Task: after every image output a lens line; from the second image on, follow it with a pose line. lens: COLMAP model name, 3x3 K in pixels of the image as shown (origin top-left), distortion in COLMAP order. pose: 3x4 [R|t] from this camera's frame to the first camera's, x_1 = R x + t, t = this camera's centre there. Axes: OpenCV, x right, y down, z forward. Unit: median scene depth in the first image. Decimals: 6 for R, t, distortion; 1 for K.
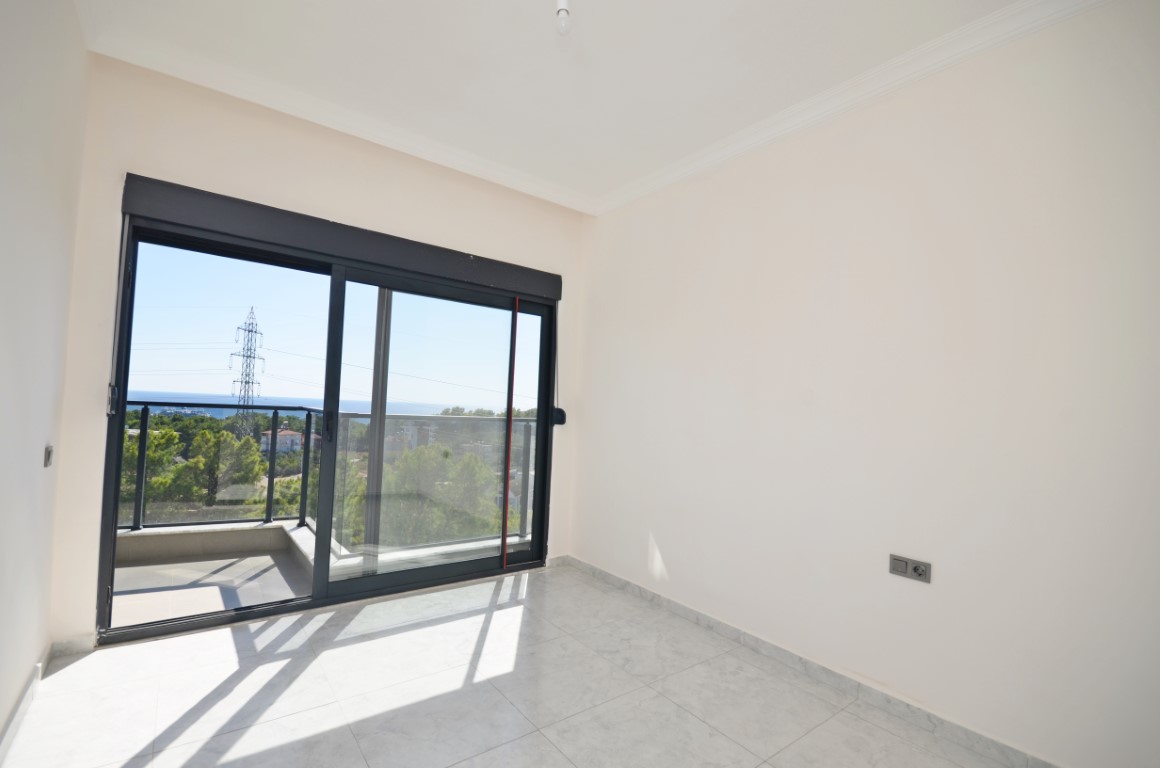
lens RADIAL K [[505.3, 0, 571.1], [0, 505.3, 394.7], [0, 0, 1]] dist [0.008159, -0.012478]
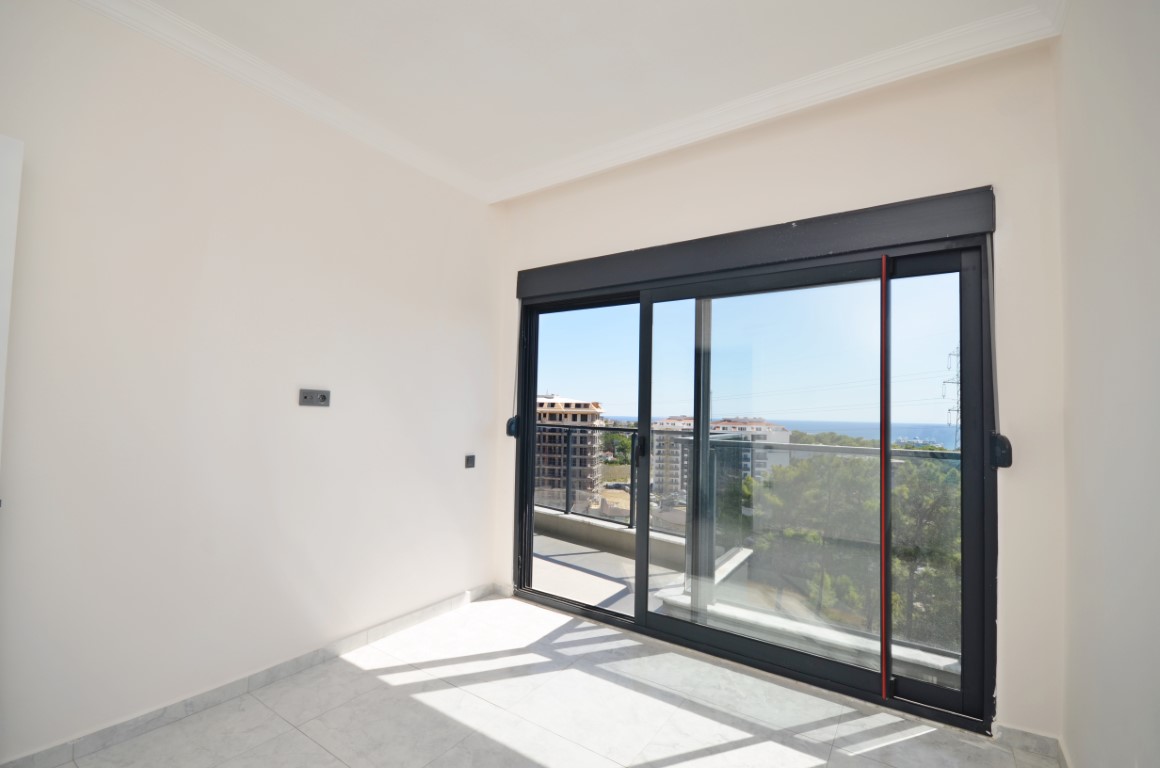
lens RADIAL K [[505.3, 0, 571.1], [0, 505.3, 394.7], [0, 0, 1]] dist [0.008159, -0.012478]
pose [[0.316407, -0.071596, -0.945918, 0.346769], [0.014779, 0.997399, -0.070549, 0.015850], [0.948508, 0.008343, 0.316642, 0.440119]]
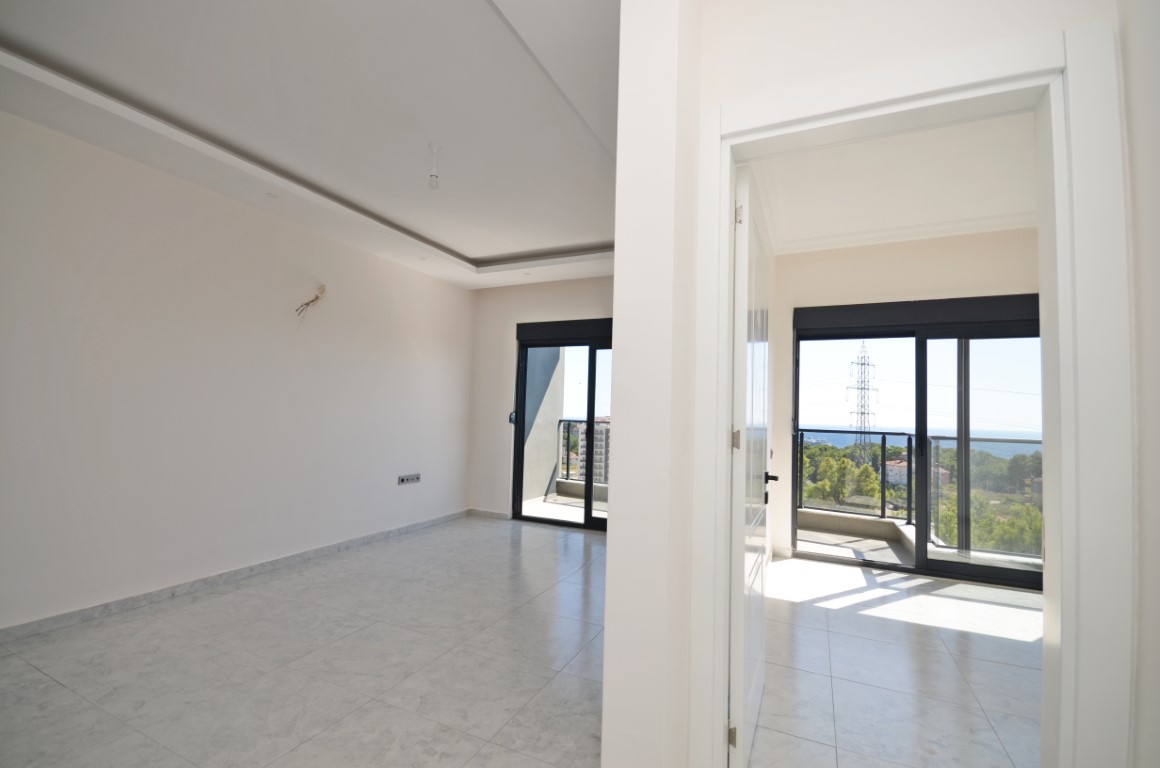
lens RADIAL K [[505.3, 0, 571.1], [0, 505.3, 394.7], [0, 0, 1]] dist [0.008159, -0.012478]
pose [[0.459741, -0.069343, -0.885342, 0.264024], [0.016579, 0.997443, -0.069514, 0.003123], [0.887898, 0.017281, 0.459715, -0.408770]]
